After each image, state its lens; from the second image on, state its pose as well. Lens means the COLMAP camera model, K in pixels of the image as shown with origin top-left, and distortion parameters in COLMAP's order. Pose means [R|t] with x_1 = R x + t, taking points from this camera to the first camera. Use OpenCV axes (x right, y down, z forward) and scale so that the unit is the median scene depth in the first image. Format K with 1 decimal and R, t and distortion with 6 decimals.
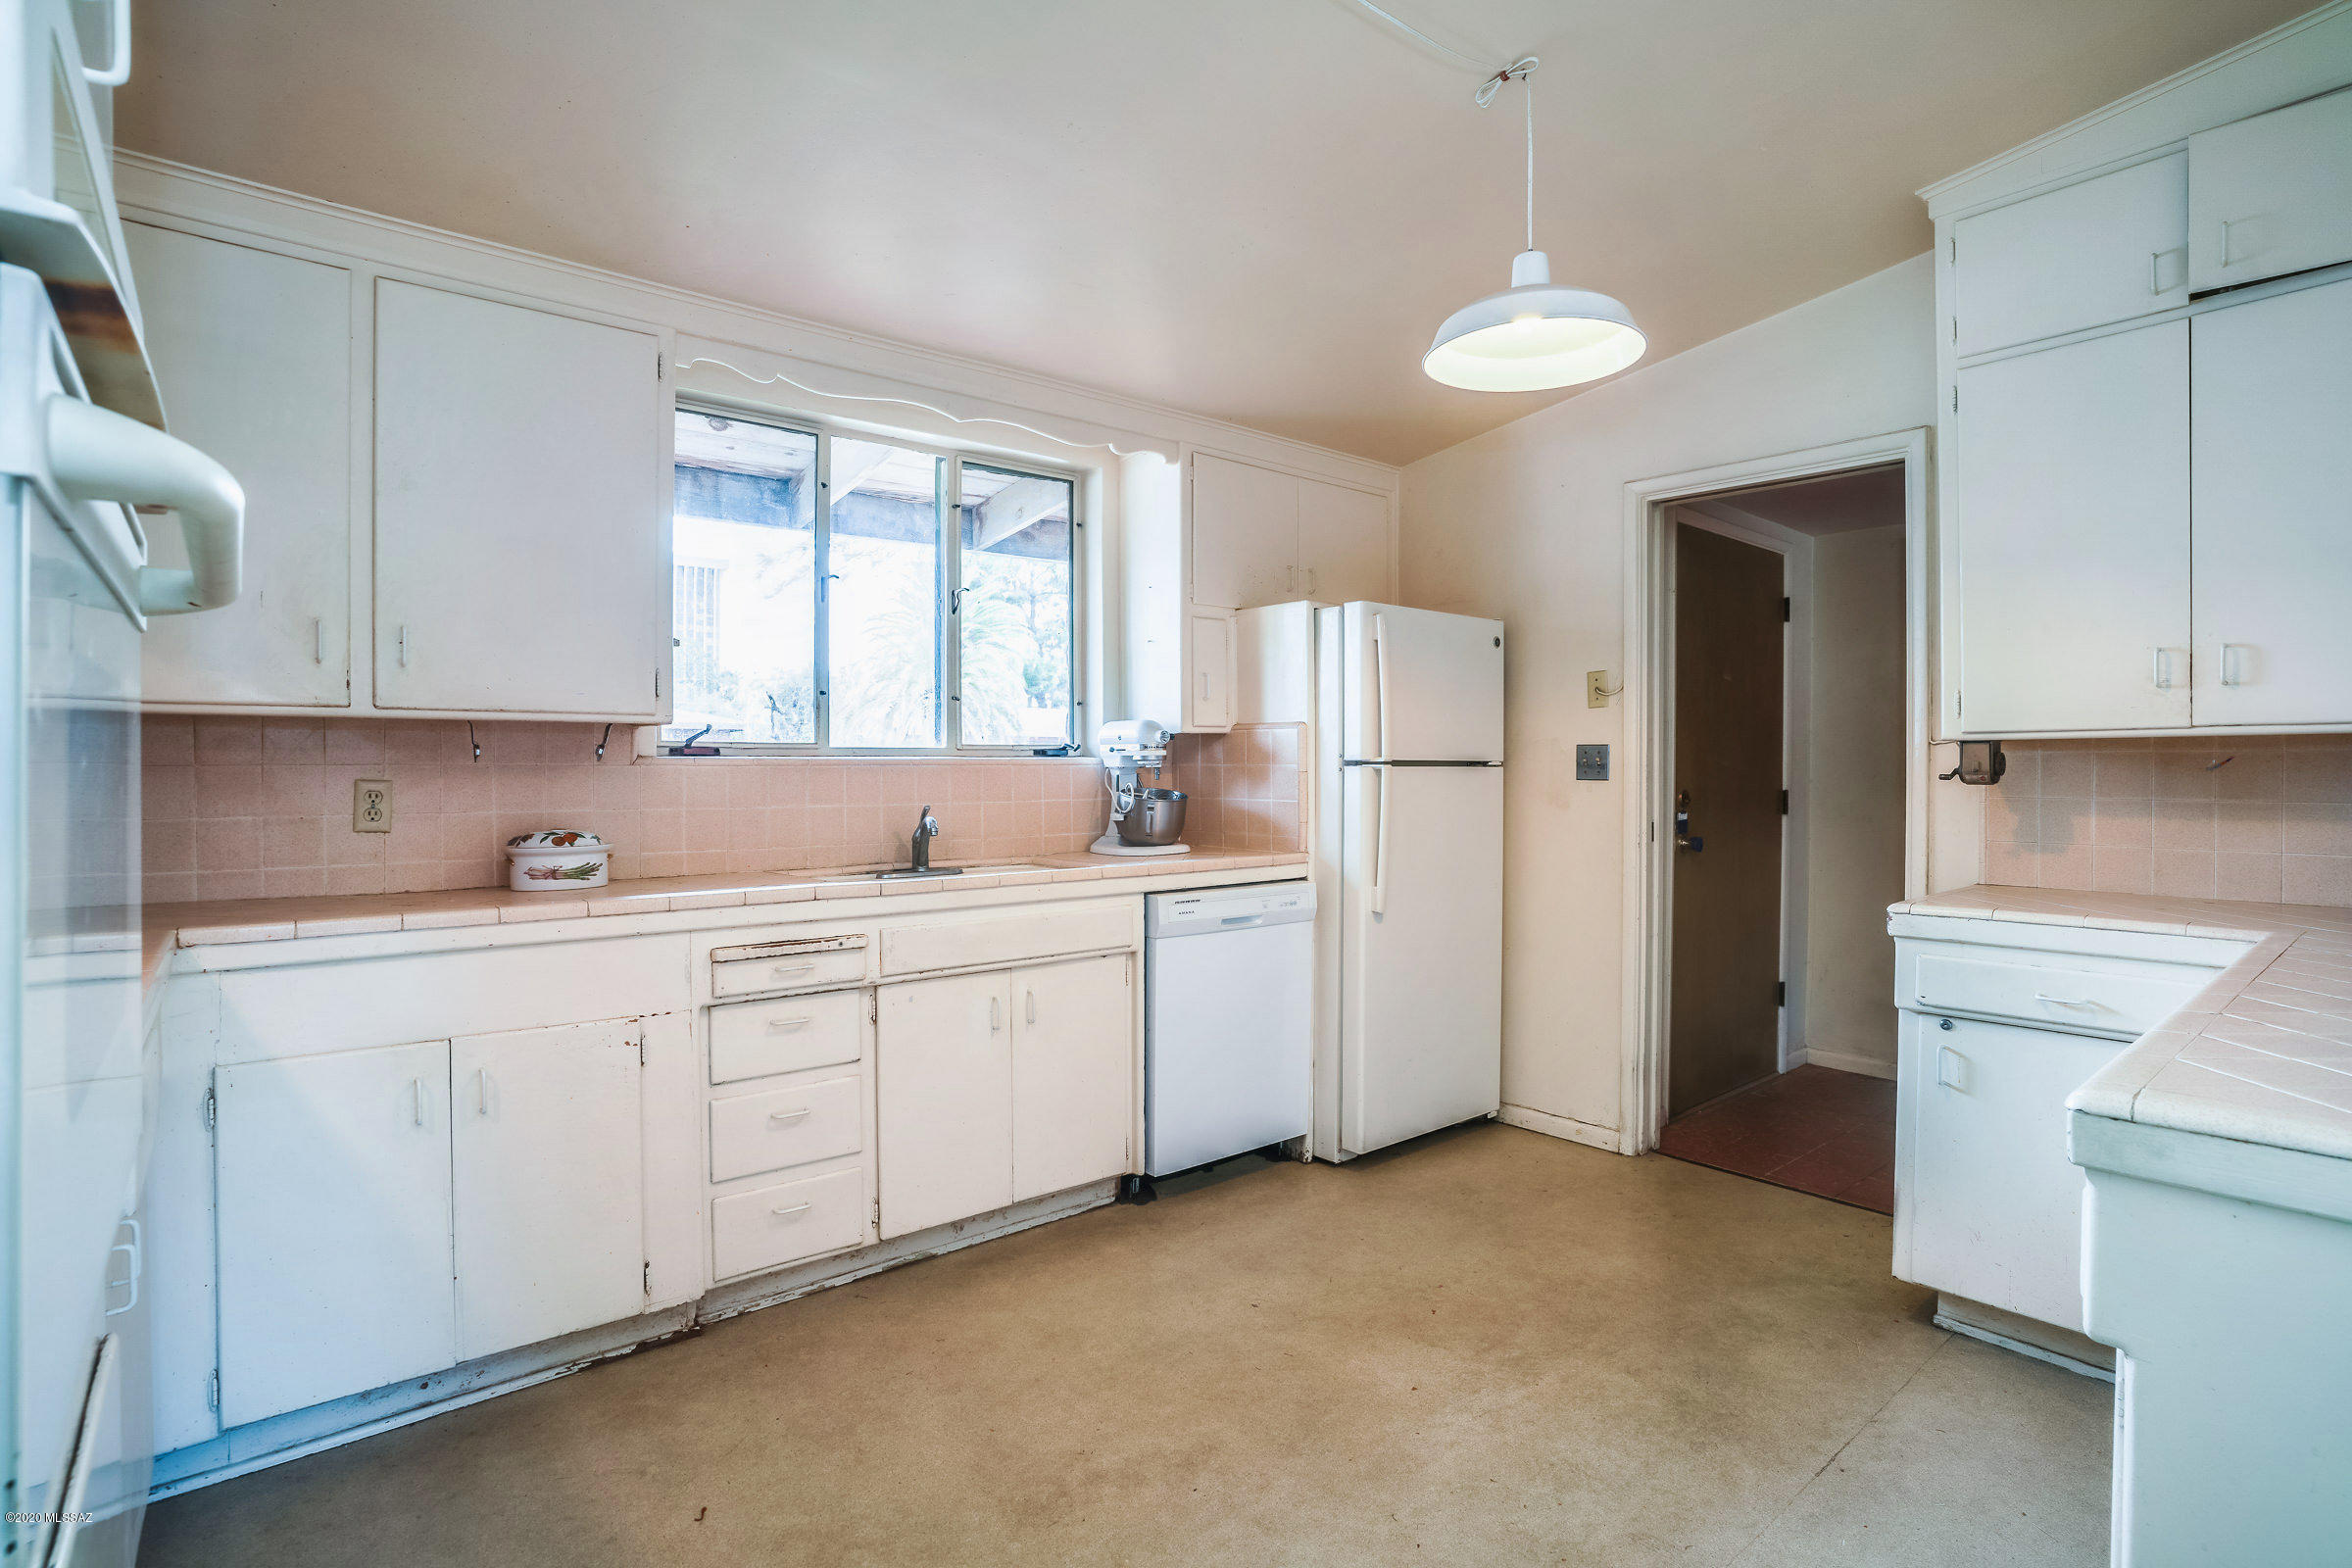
lens RADIAL K [[1155.4, 0, 1176.0], [0, 1155.4, 784.0], [0, 0, 1]] dist [-0.019989, 0.000479]
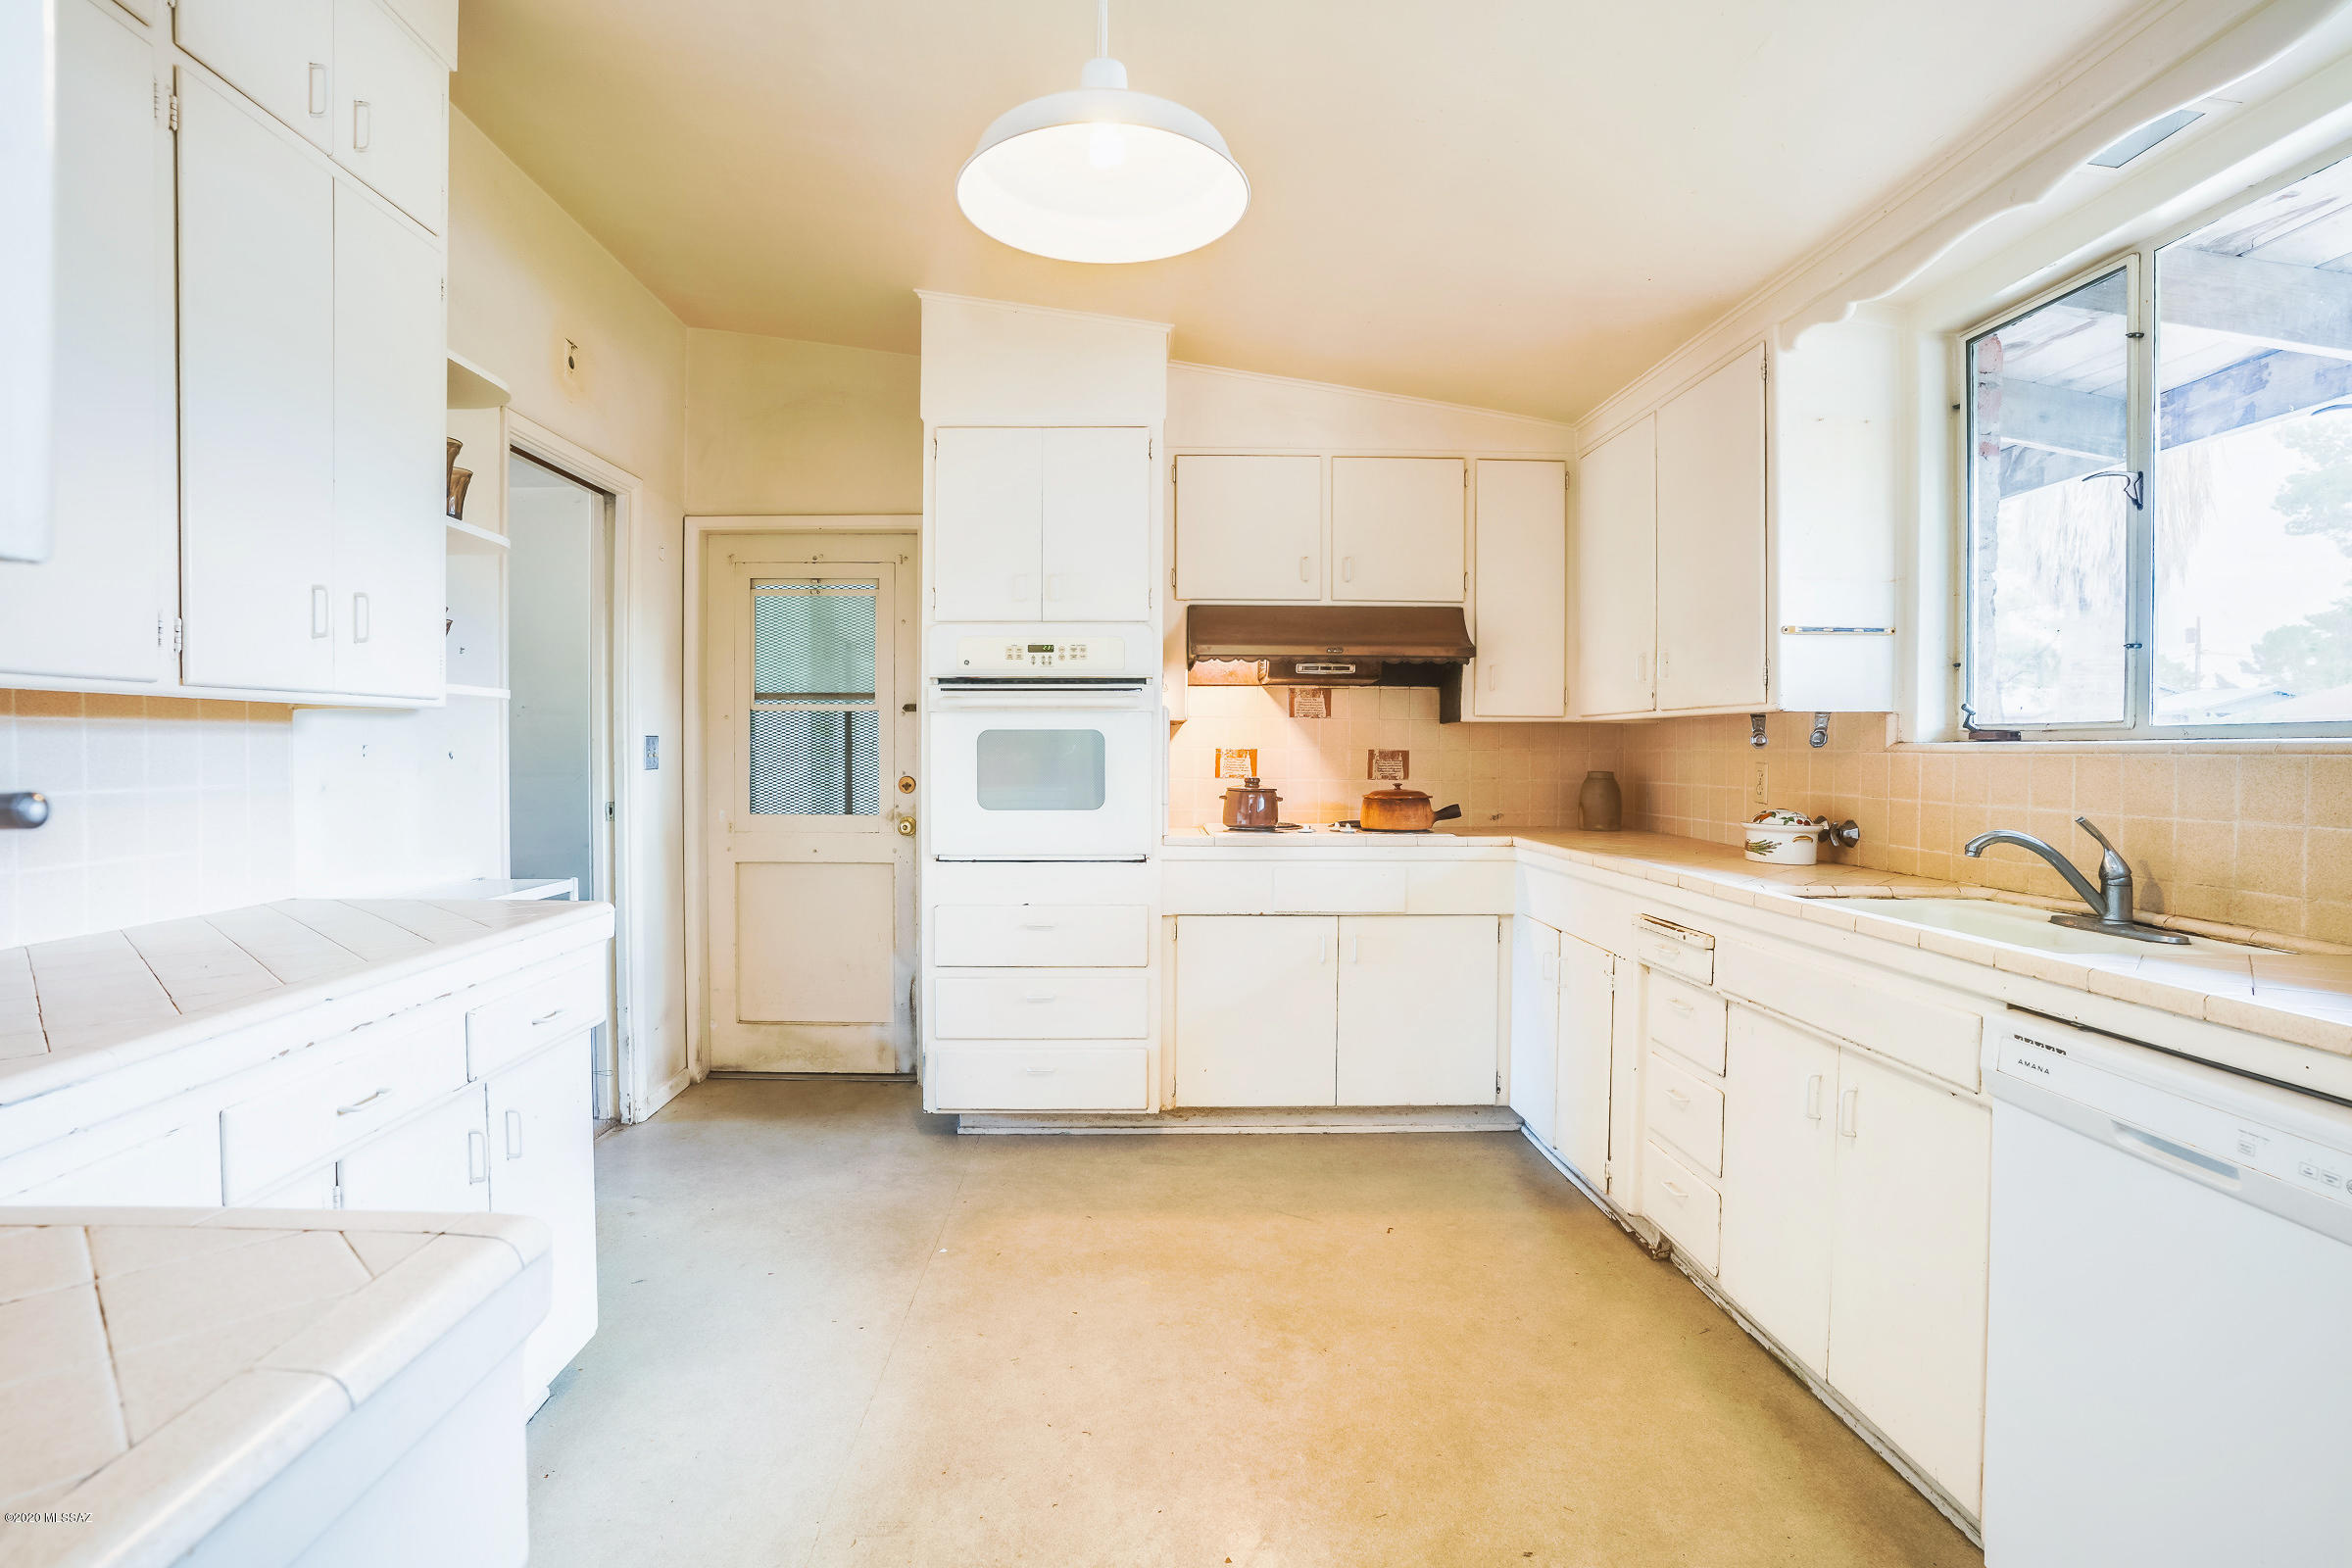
lens RADIAL K [[1172.8, 0, 1160.9], [0, 1172.8, 749.7], [0, 0, 1]] dist [-0.075857, 0.038300]
pose [[-0.627021, -0.004180, -0.778991, 0.782973], [-0.015989, 0.999844, 0.007504, -0.019300], [0.778838, 0.017160, -0.626990, 1.350112]]
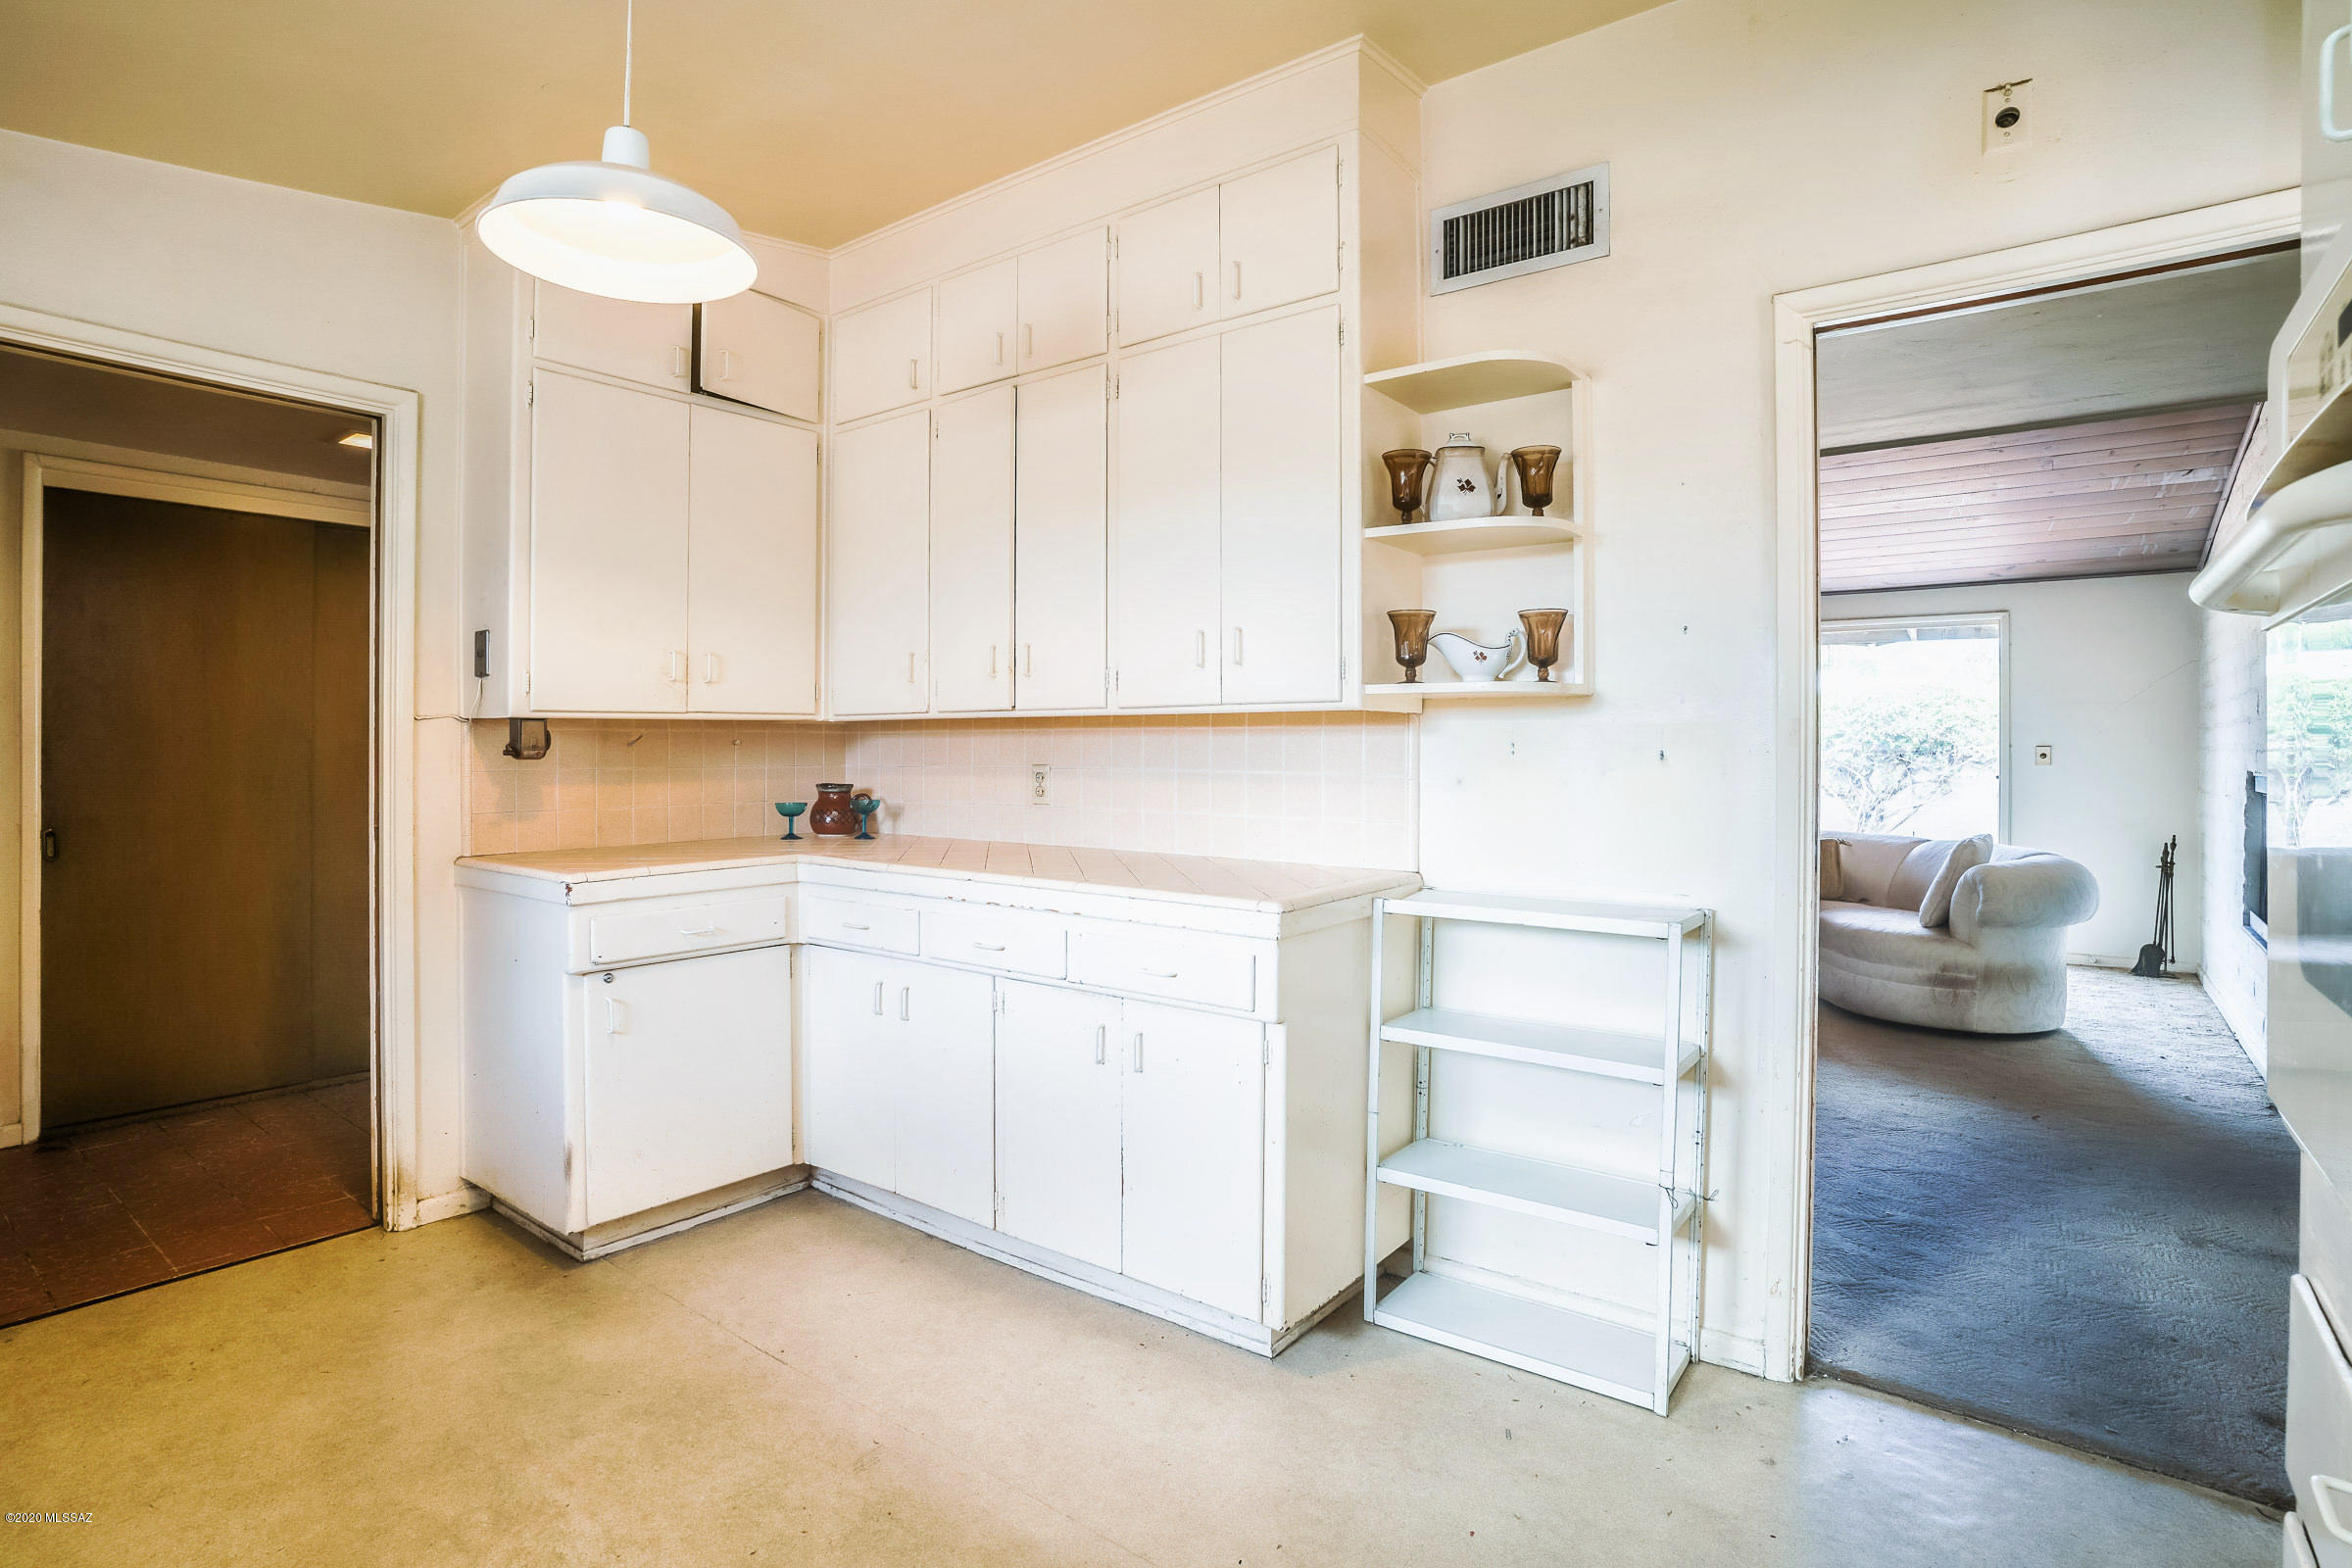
lens RADIAL K [[1206.4, 0, 1169.5], [0, 1206.4, 747.3], [0, 0, 1]] dist [-0.068651, 0.034507]
pose [[-0.212410, -0.007946, 0.977148, -0.552391], [0.011433, 0.999878, 0.010616, -0.017072], [-0.977114, 0.013427, -0.212293, 0.712415]]
